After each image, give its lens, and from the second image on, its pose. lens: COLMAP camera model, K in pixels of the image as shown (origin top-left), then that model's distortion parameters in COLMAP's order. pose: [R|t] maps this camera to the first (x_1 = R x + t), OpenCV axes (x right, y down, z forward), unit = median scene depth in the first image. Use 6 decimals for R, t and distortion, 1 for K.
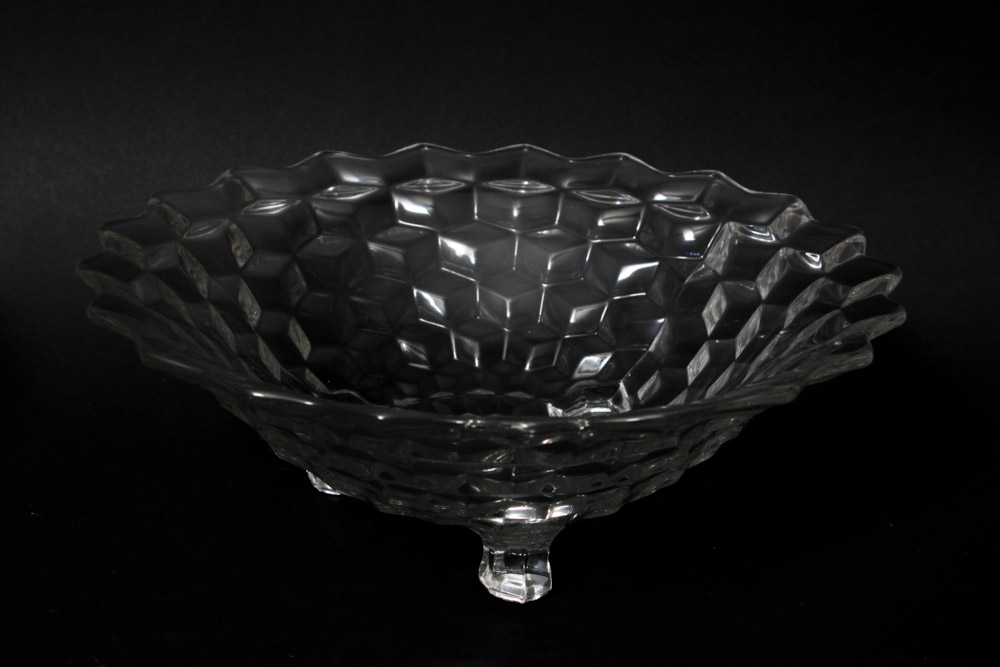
lens RADIAL K [[2173.5, 0, 500.3], [0, 2173.5, 335.6], [0, 0, 1]] dist [0.107773, 0.000000]
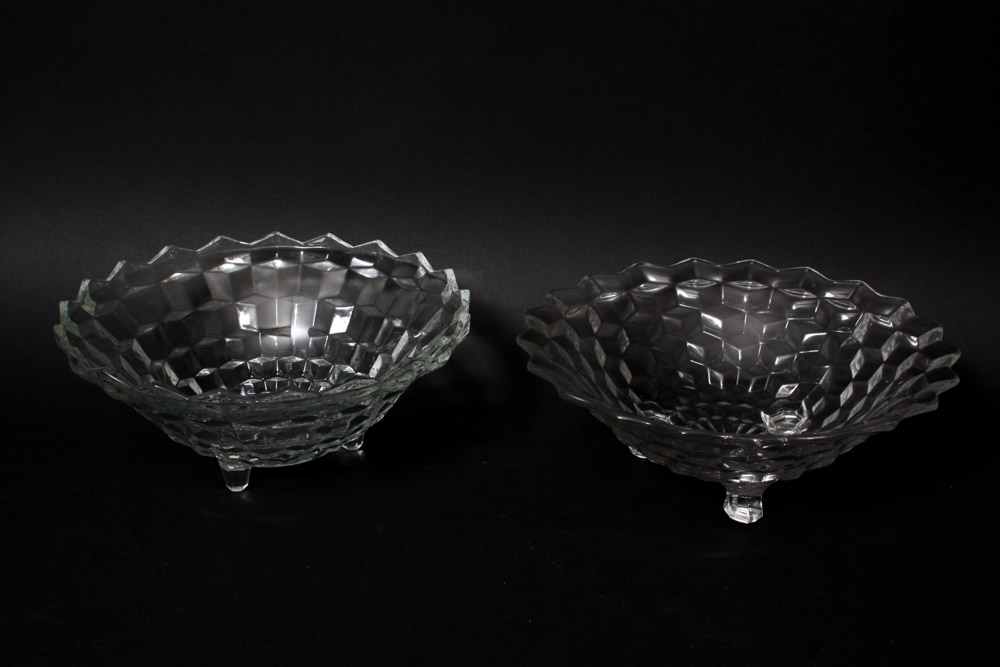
lens RADIAL K [[1726.9, 0, 501.9], [0, 1726.9, 334.0], [0, 0, 1]] dist [0.079794, 0.000000]
pose [[0.993206, 0.030180, -0.112387, -0.033053], [-0.026149, 0.998967, 0.037167, -0.081752], [0.113392, -0.033975, 0.992969, -0.456364]]
